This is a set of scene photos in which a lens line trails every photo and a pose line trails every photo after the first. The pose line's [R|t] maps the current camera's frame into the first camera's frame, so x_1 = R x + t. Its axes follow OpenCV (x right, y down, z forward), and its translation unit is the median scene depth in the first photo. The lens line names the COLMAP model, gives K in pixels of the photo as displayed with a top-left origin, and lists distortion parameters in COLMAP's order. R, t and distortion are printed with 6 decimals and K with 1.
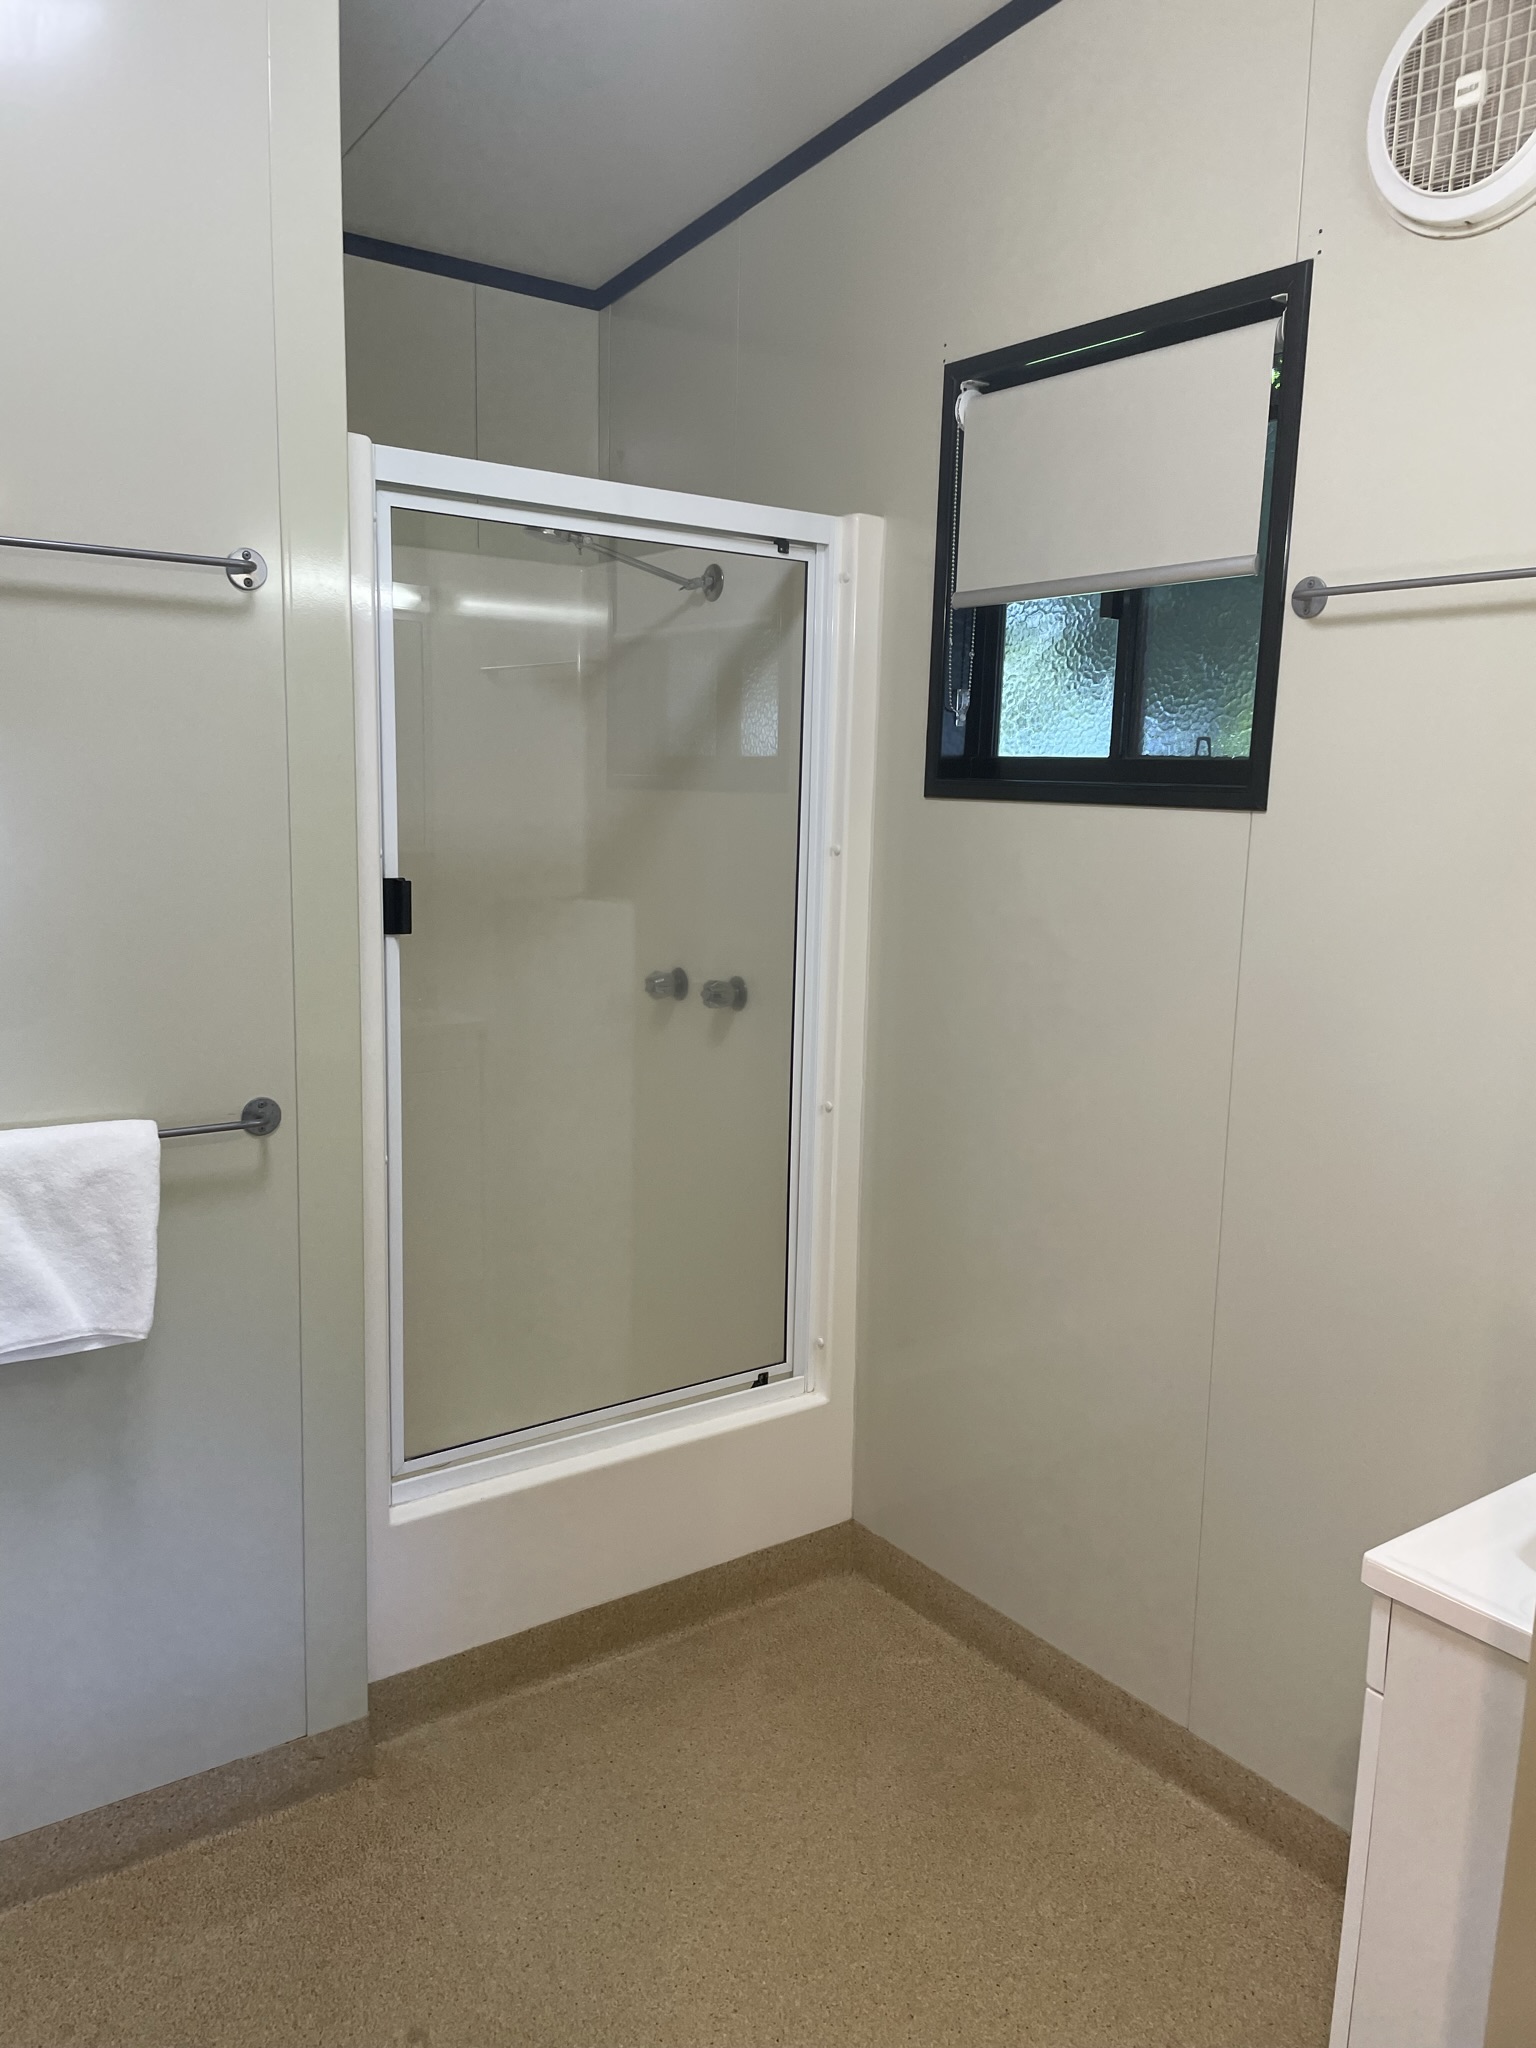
lens RADIAL K [[1549.6, 0, 754.6], [0, 1549.6, 1029.5], [0, 0, 1]] dist [0.101136, -0.124675]
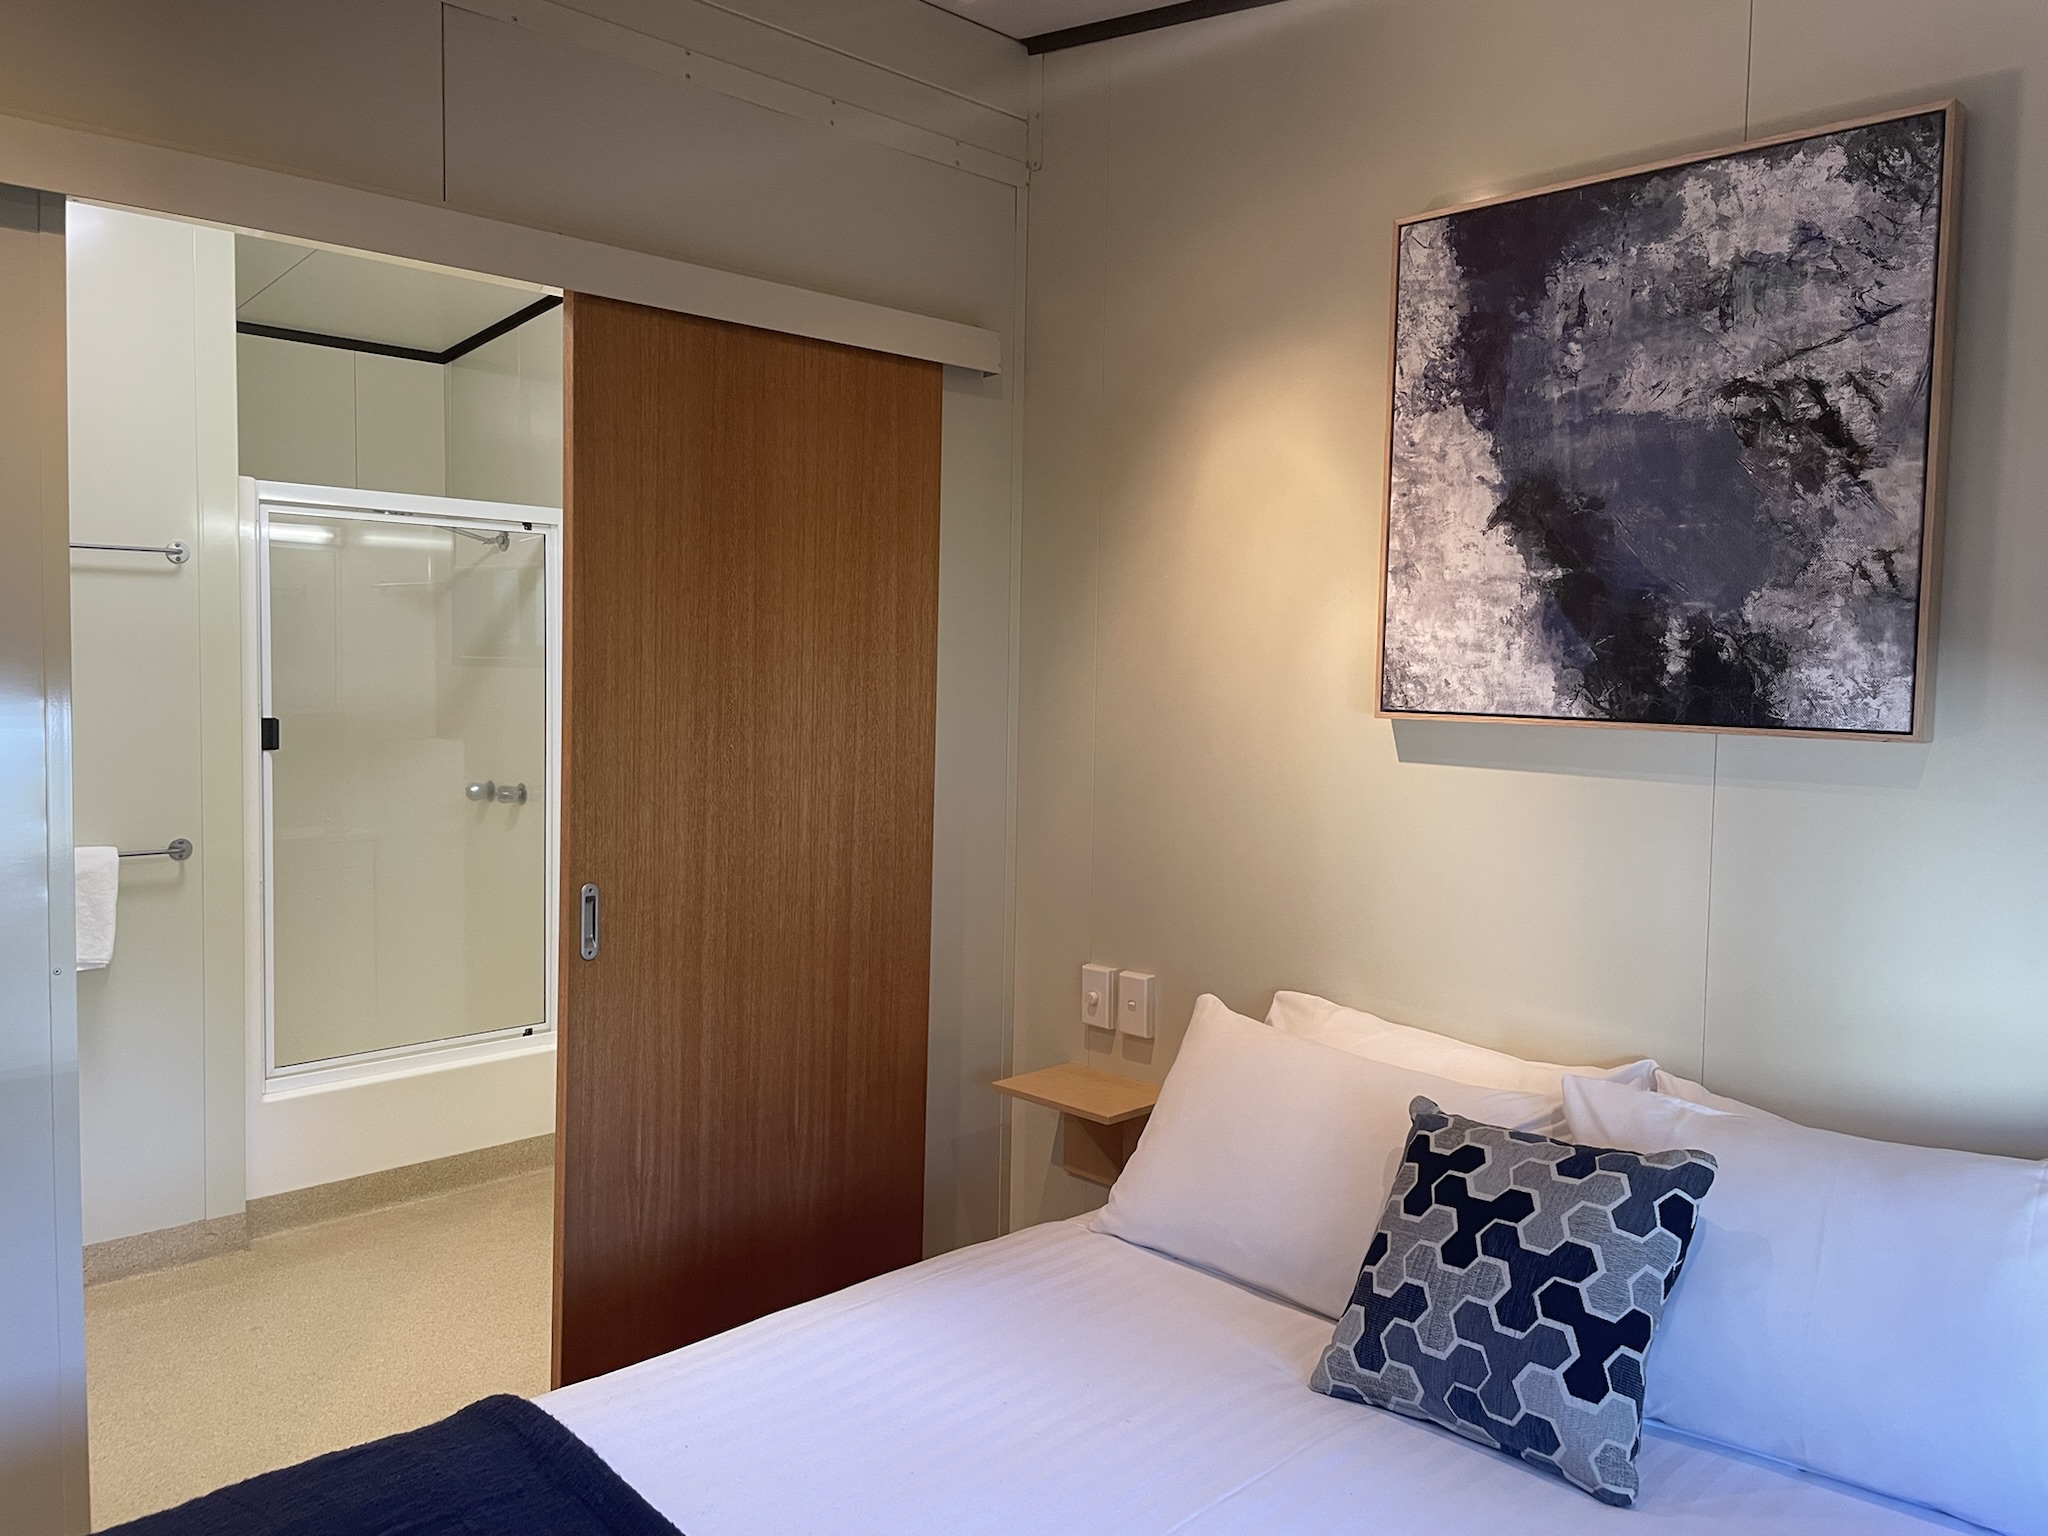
lens RADIAL K [[1549.6, 0, 1031.0], [0, 1549.6, 752.7], [0, 0, 1]] dist [0.101136, -0.124675]
pose [[0.988118, -0.014818, 0.152983, 0.320957], [0.029658, 0.995017, -0.095187, 0.126778], [-0.150810, 0.098593, 0.983634, -0.807371]]
